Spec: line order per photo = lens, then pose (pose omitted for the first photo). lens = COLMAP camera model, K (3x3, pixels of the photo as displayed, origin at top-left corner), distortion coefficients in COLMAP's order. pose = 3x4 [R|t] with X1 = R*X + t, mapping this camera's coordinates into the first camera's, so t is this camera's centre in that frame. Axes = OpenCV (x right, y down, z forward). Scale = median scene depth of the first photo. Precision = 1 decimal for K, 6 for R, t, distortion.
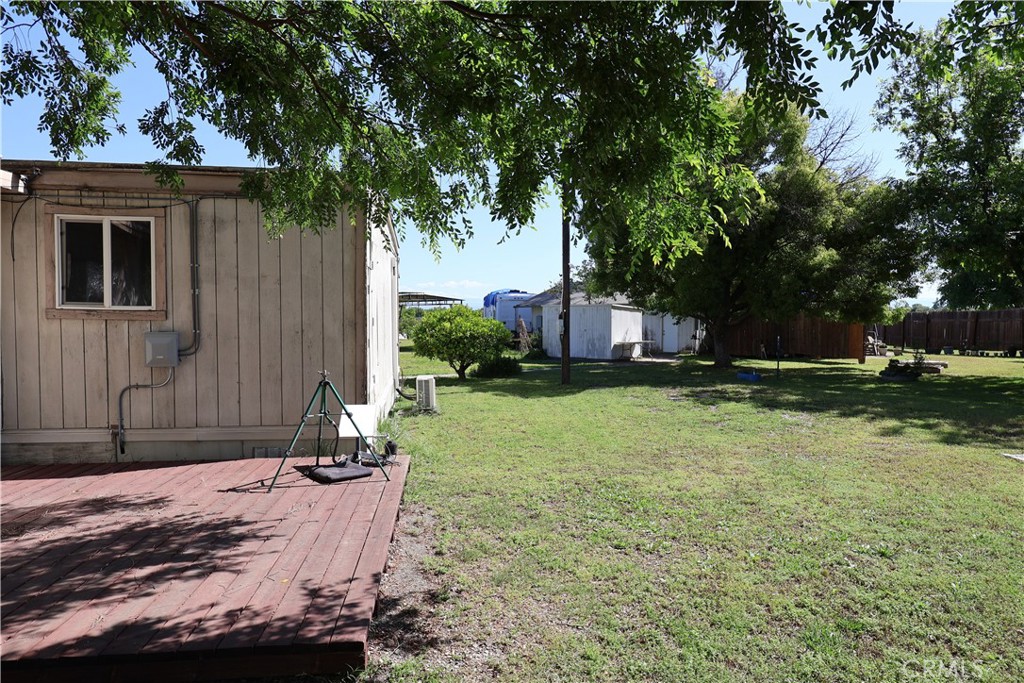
lens RADIAL K [[659.5, 0, 511.4], [0, 659.5, 335.3], [0, 0, 1]] dist [-0.006849, 0.002959]
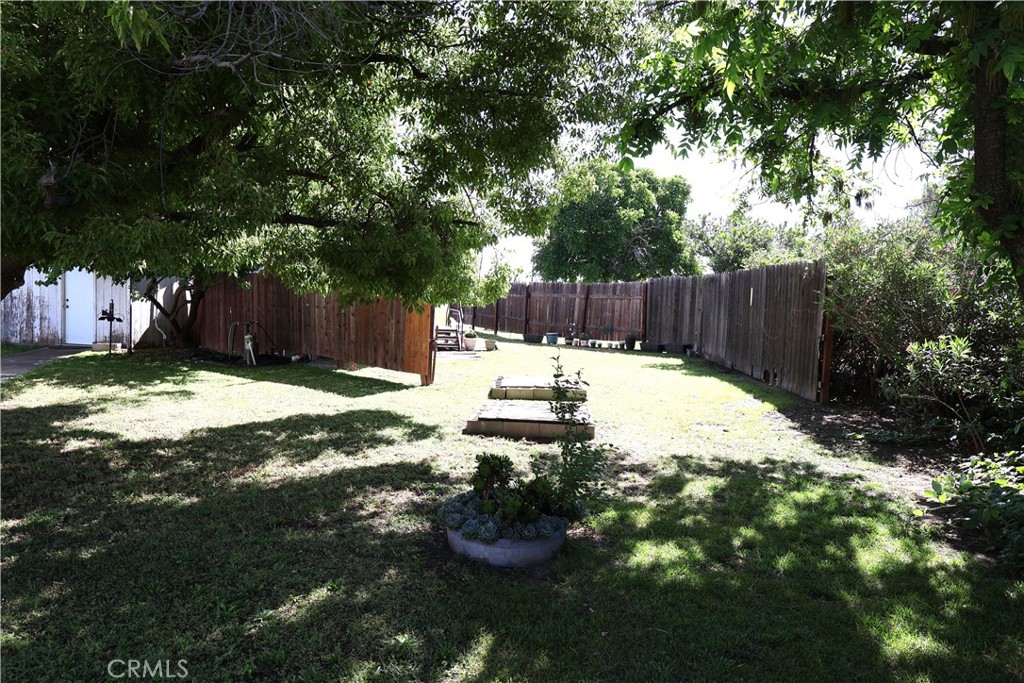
lens RADIAL K [[659.5, 0, 511.4], [0, 659.5, 335.3], [0, 0, 1]] dist [-0.006849, 0.002959]
pose [[0.843030, -0.002976, 0.537858, 0.262746], [-0.025426, 0.998646, 0.045378, -0.011916], [-0.537265, -0.051931, 0.841813, 0.455635]]
